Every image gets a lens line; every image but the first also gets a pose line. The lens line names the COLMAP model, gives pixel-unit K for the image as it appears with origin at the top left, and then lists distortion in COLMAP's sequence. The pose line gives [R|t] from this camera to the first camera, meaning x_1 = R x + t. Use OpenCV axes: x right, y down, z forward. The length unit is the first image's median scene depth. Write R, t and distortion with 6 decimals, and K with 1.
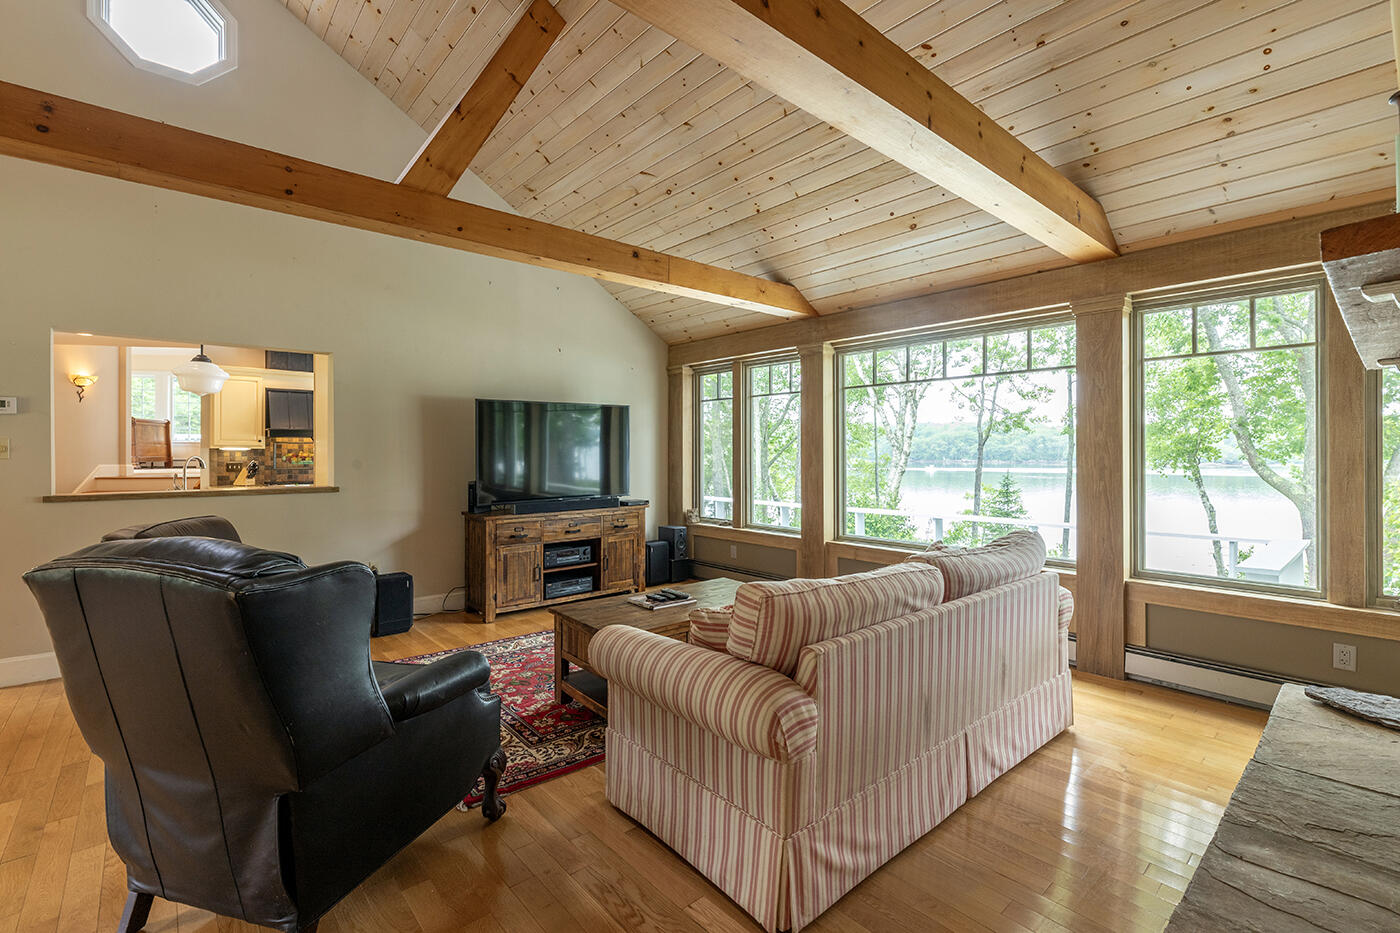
lens RADIAL K [[636.4, 0, 700.9], [0, 636.4, 451.2], [0, 0, 1]] dist [0.000946, 0.000355]
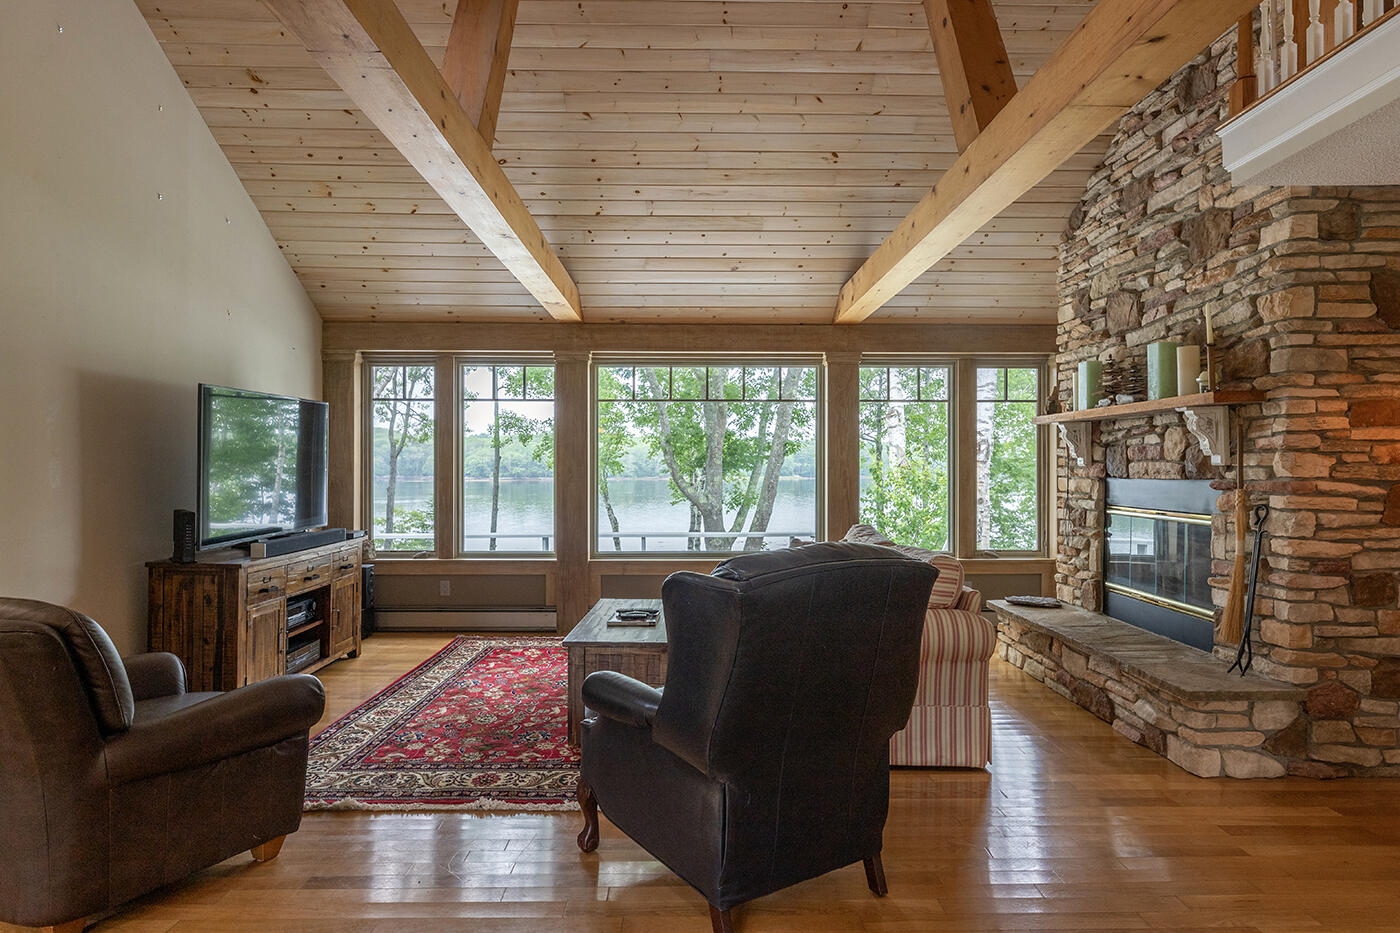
lens RADIAL K [[832.1, 0, 705.3], [0, 832.1, 467.3], [0, 0, 1]] dist [0.004074, -0.000988]
pose [[0.640023, 0.000496, 0.768355, -0.640667], [-0.002959, 0.999994, 0.001819, -0.000237], [-0.768350, -0.003438, 0.640021, 0.066143]]
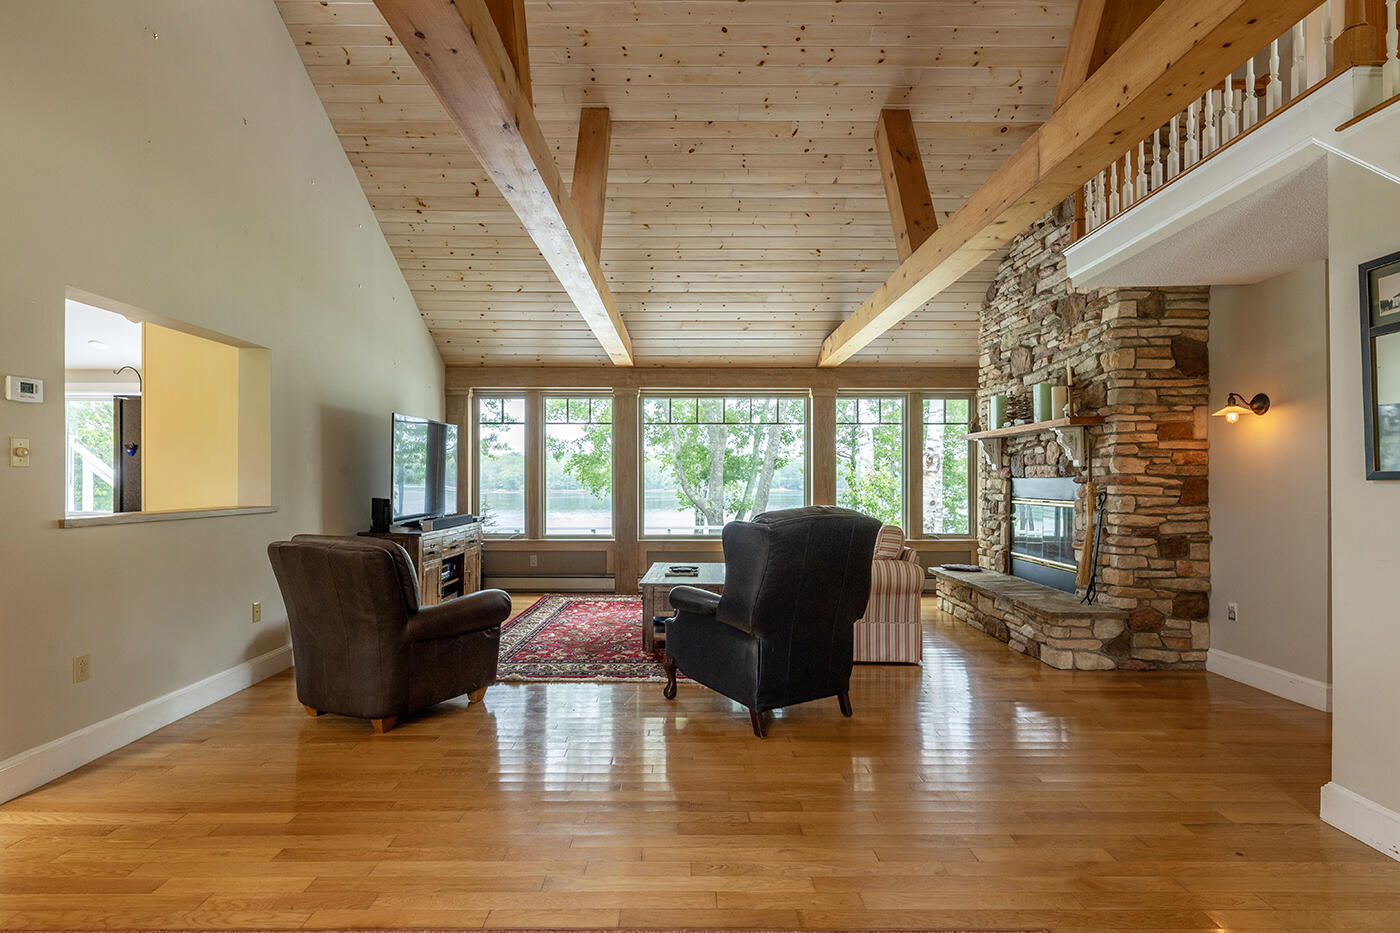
lens RADIAL K [[723.1, 0, 694.0], [0, 723.1, 477.3], [0, 0, 1]] dist [0.001135, 0.000249]
pose [[0.649383, 0.004955, 0.760445, -0.843564], [-0.002544, 0.999987, -0.004344, 0.017990], [-0.760457, 0.000887, 0.649388, -0.049475]]
